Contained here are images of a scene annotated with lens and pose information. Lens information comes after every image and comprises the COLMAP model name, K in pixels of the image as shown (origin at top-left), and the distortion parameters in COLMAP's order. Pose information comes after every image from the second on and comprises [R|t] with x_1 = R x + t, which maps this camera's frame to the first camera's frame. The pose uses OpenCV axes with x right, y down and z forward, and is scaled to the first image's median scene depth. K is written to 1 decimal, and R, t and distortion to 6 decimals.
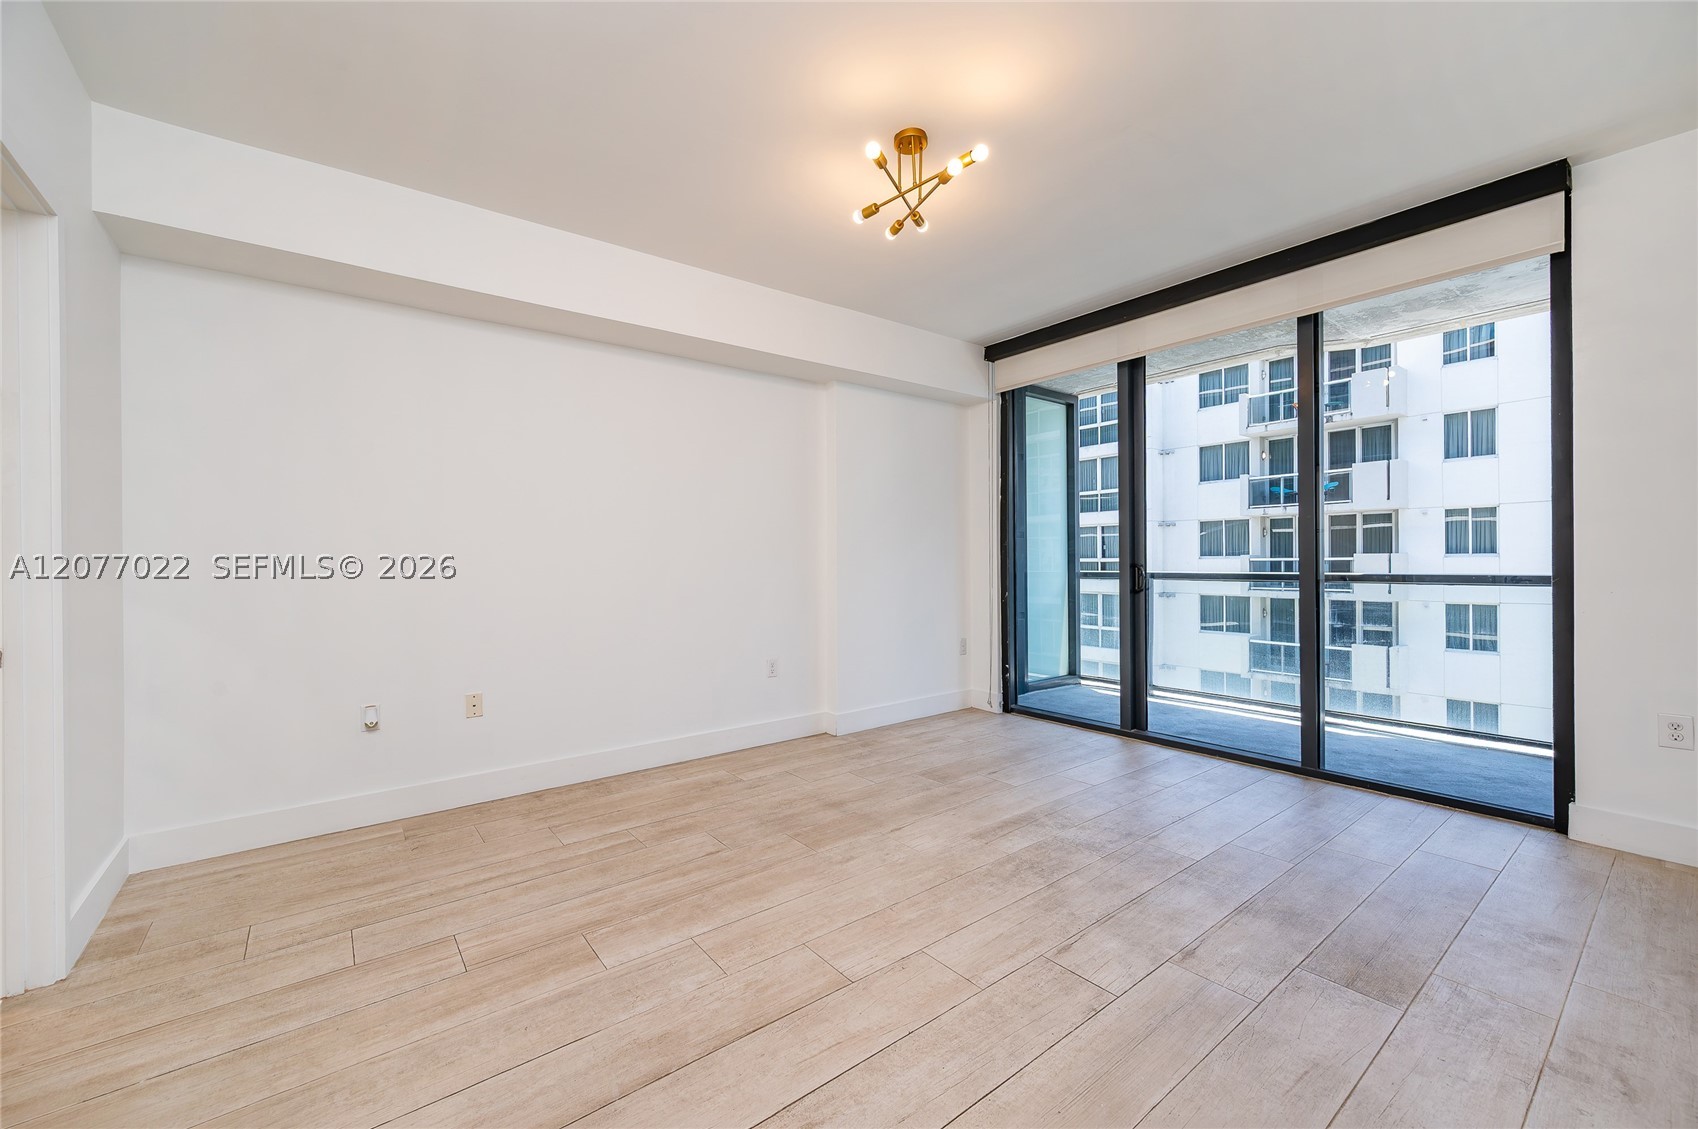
lens RADIAL K [[642.1, 0, 698.9], [0, 642.1, 567.6], [0, 0, 1]] dist [0.000320, -0.000074]
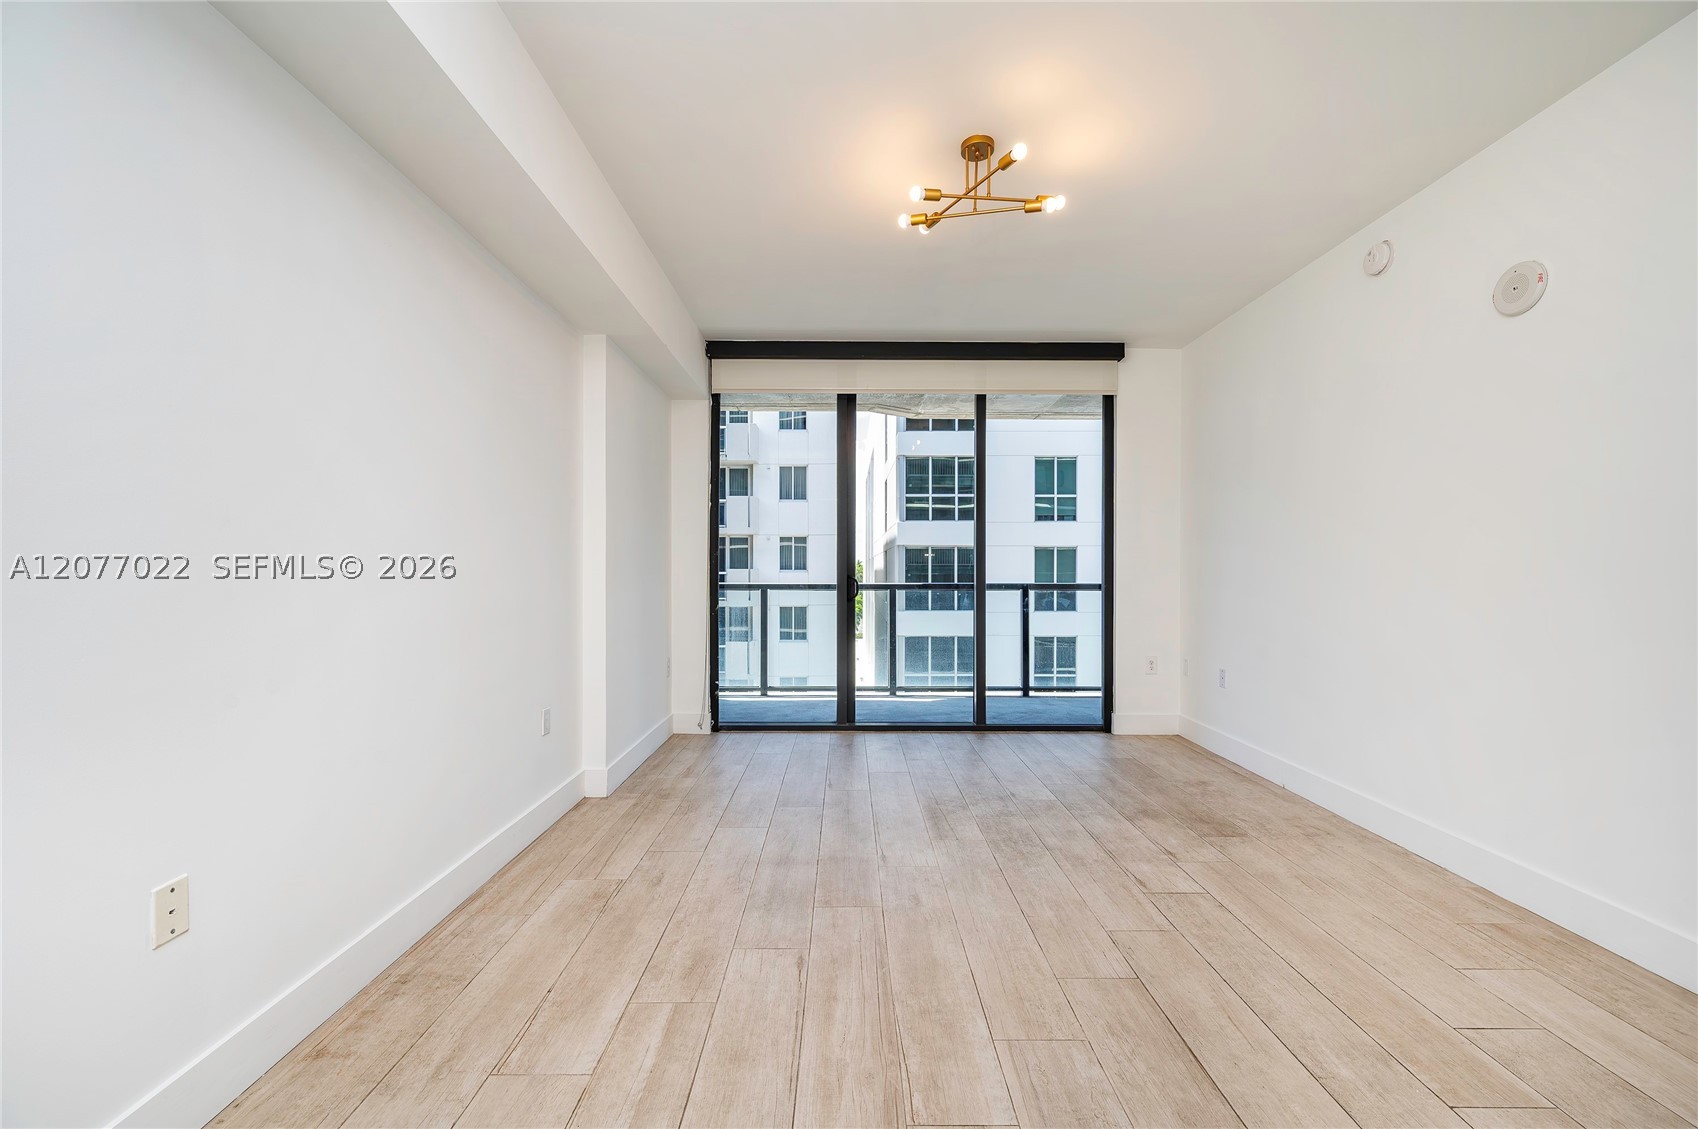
lens RADIAL K [[739.2, 0, 837.1], [0, 739.2, 583.7], [0, 0, 1]] dist [-0.000175, -0.000048]
pose [[0.542995, -0.005109, 0.839721, -0.648677], [0.001422, 0.999986, 0.005165, 0.002350], [-0.839735, -0.001610, 0.542994, 0.484798]]
